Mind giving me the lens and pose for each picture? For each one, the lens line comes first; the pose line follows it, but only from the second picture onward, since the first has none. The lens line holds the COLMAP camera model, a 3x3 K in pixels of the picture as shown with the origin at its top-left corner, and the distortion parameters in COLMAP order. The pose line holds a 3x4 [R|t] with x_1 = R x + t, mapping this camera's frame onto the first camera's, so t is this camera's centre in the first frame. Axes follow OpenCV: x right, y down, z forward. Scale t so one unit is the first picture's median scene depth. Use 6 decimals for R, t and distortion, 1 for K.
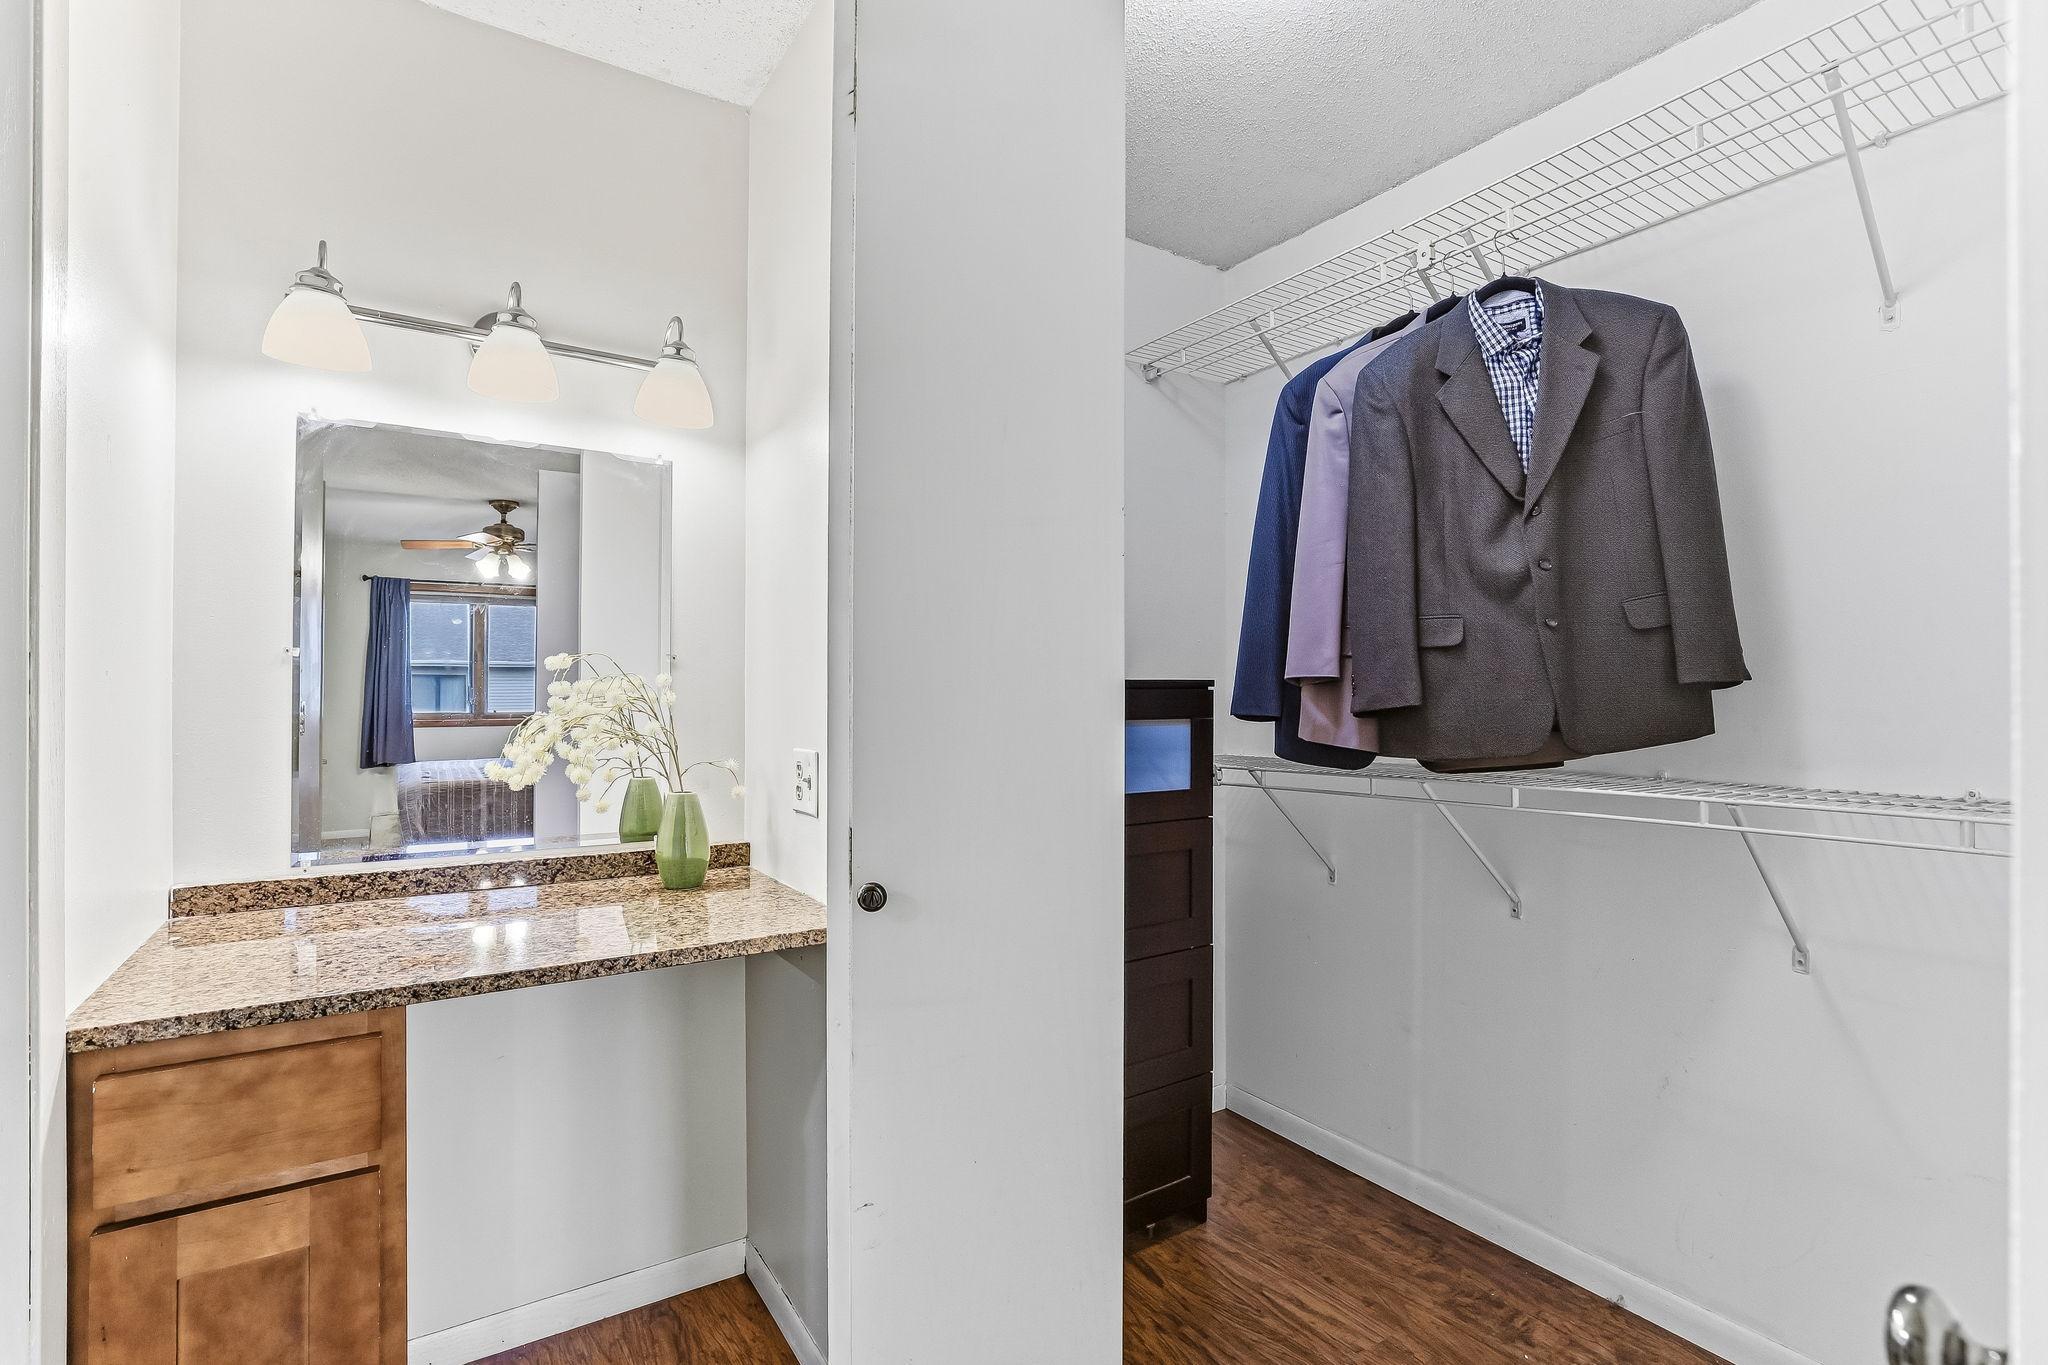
lens RADIAL K [[939.5, 0, 1015.4], [0, 939.5, 689.2], [0, 0, 1]] dist [-0.016371, 0.003235]
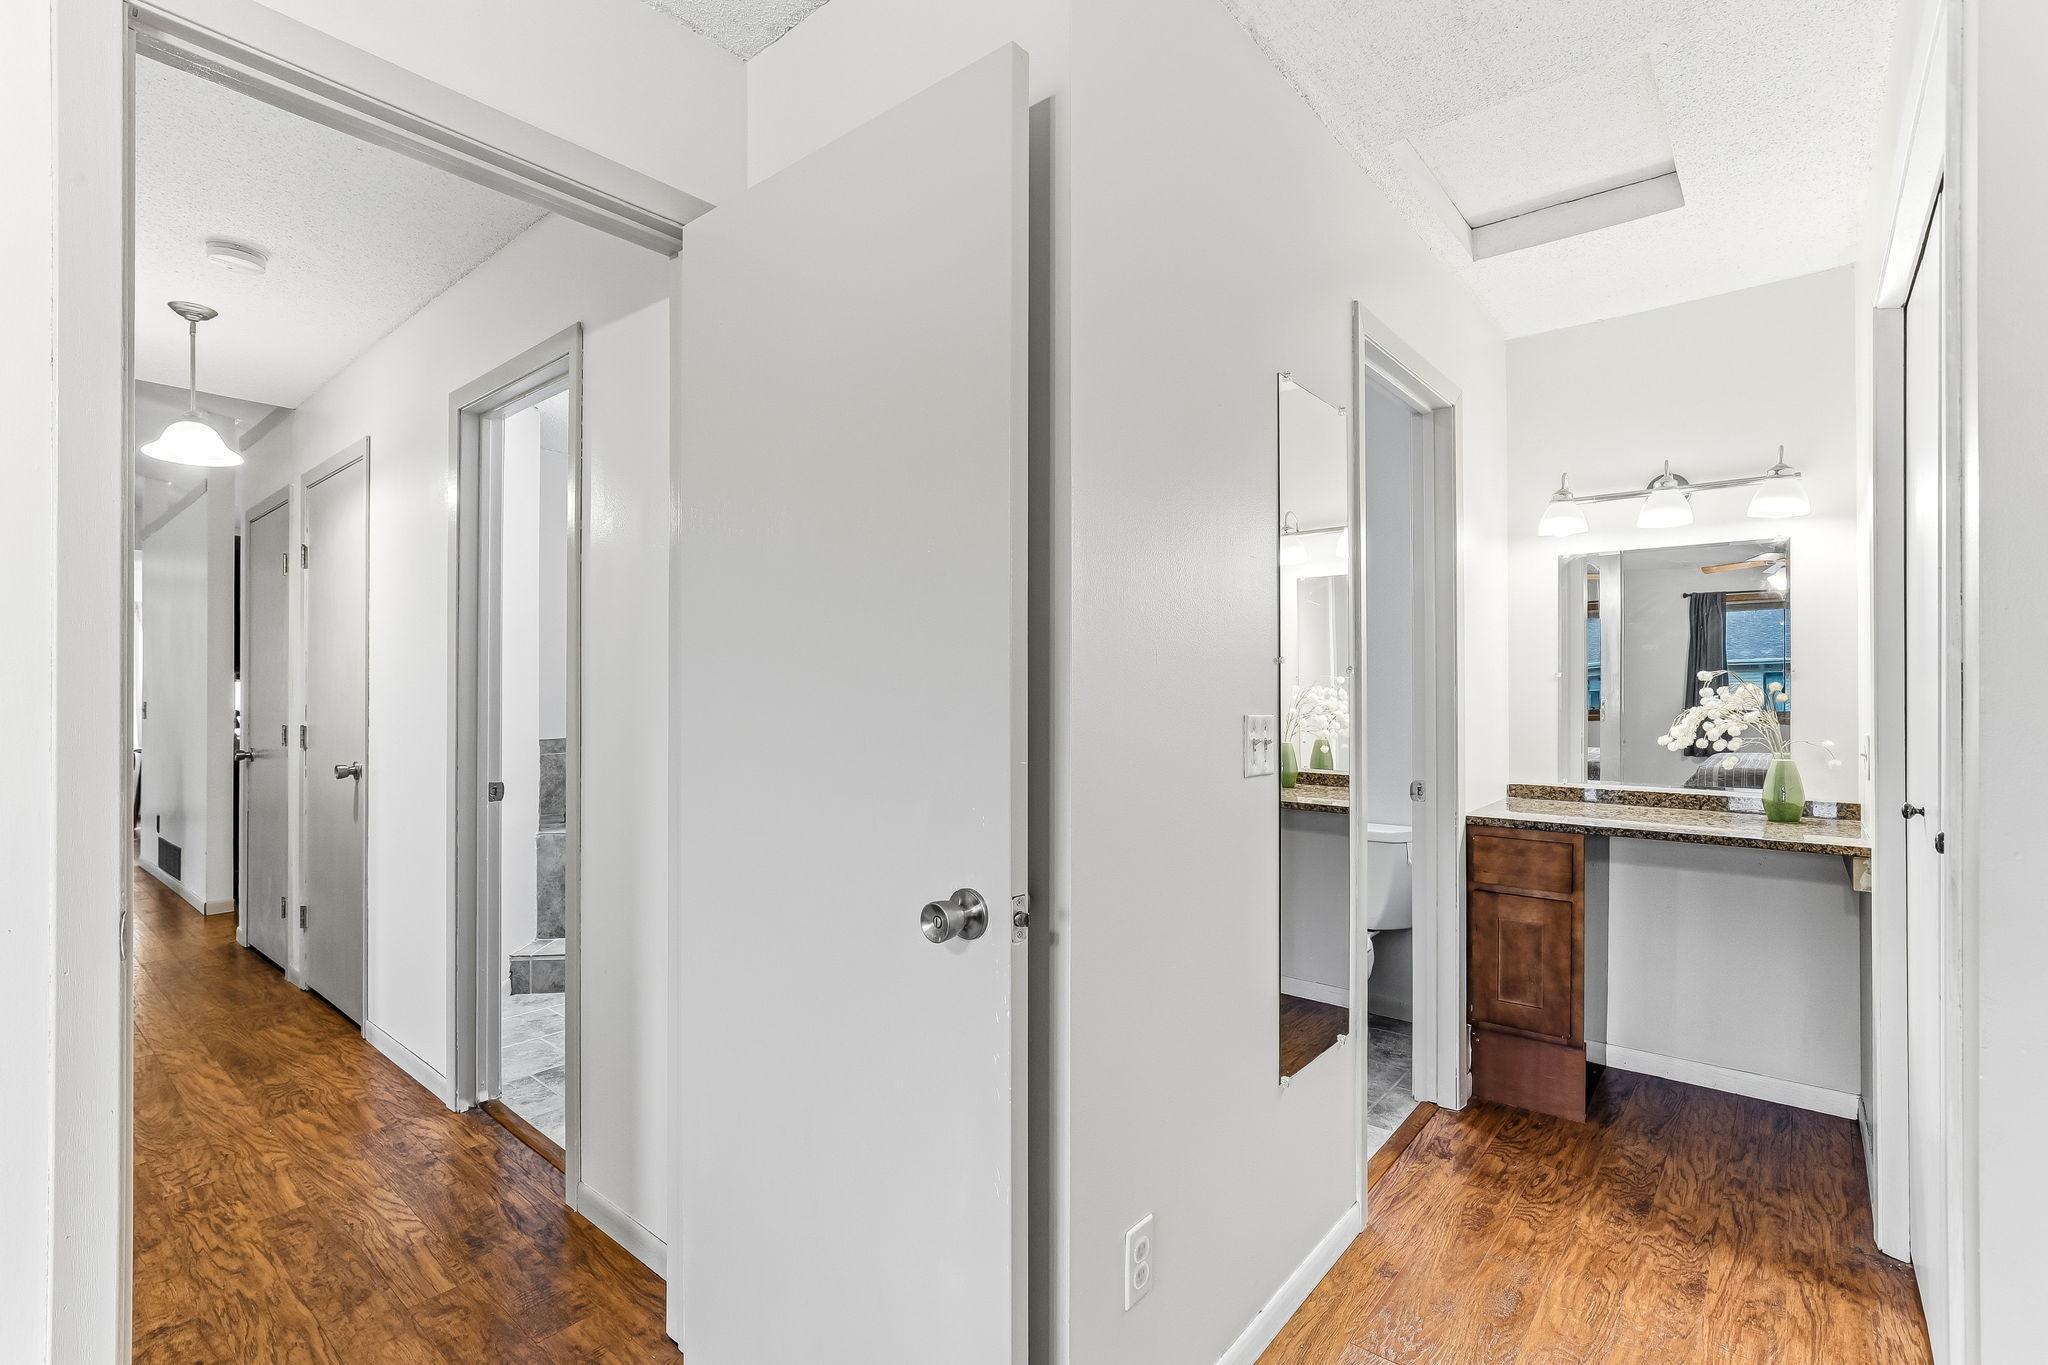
lens RADIAL K [[939.5, 0, 1020.0], [0, 939.5, 689.4], [0, 0, 1]] dist [-0.016371, 0.003235]
pose [[0.295484, -0.004108, -0.955339, 1.119413], [0.007030, 0.999973, -0.002126, -0.016526], [0.955322, -0.006088, 0.295505, -0.980250]]
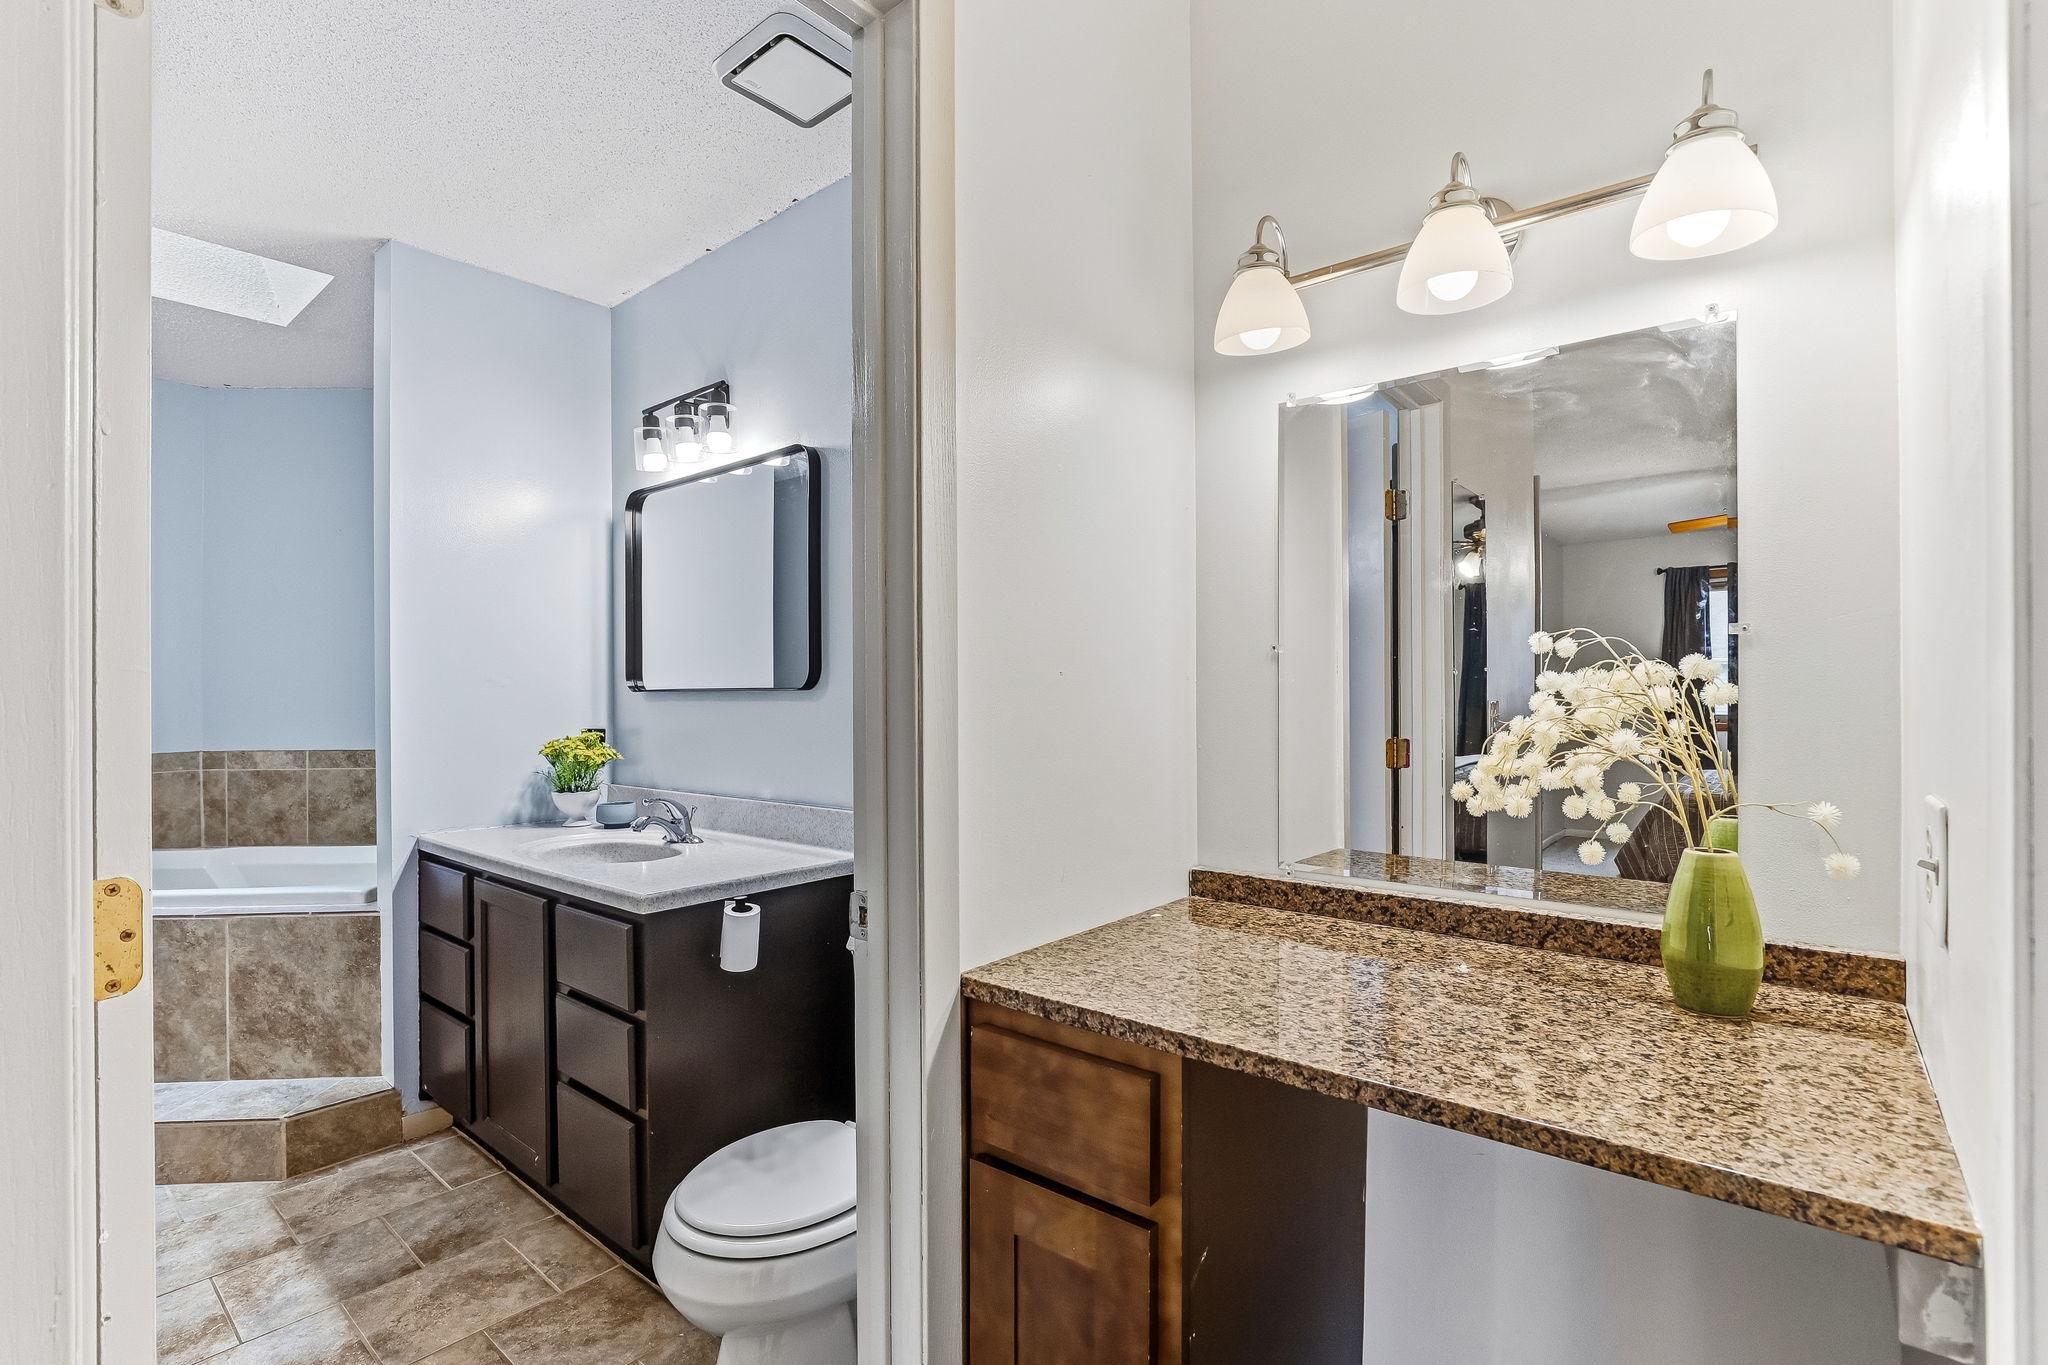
lens RADIAL K [[939.5, 0, 1042.7], [0, 939.5, 697.0], [0, 0, 1]] dist [-0.016371, 0.003235]
pose [[0.302568, -0.001549, -0.953126, 0.129791], [0.009632, 0.999953, 0.001432, 0.009496], [0.953079, -0.009613, 0.302569, 0.634572]]
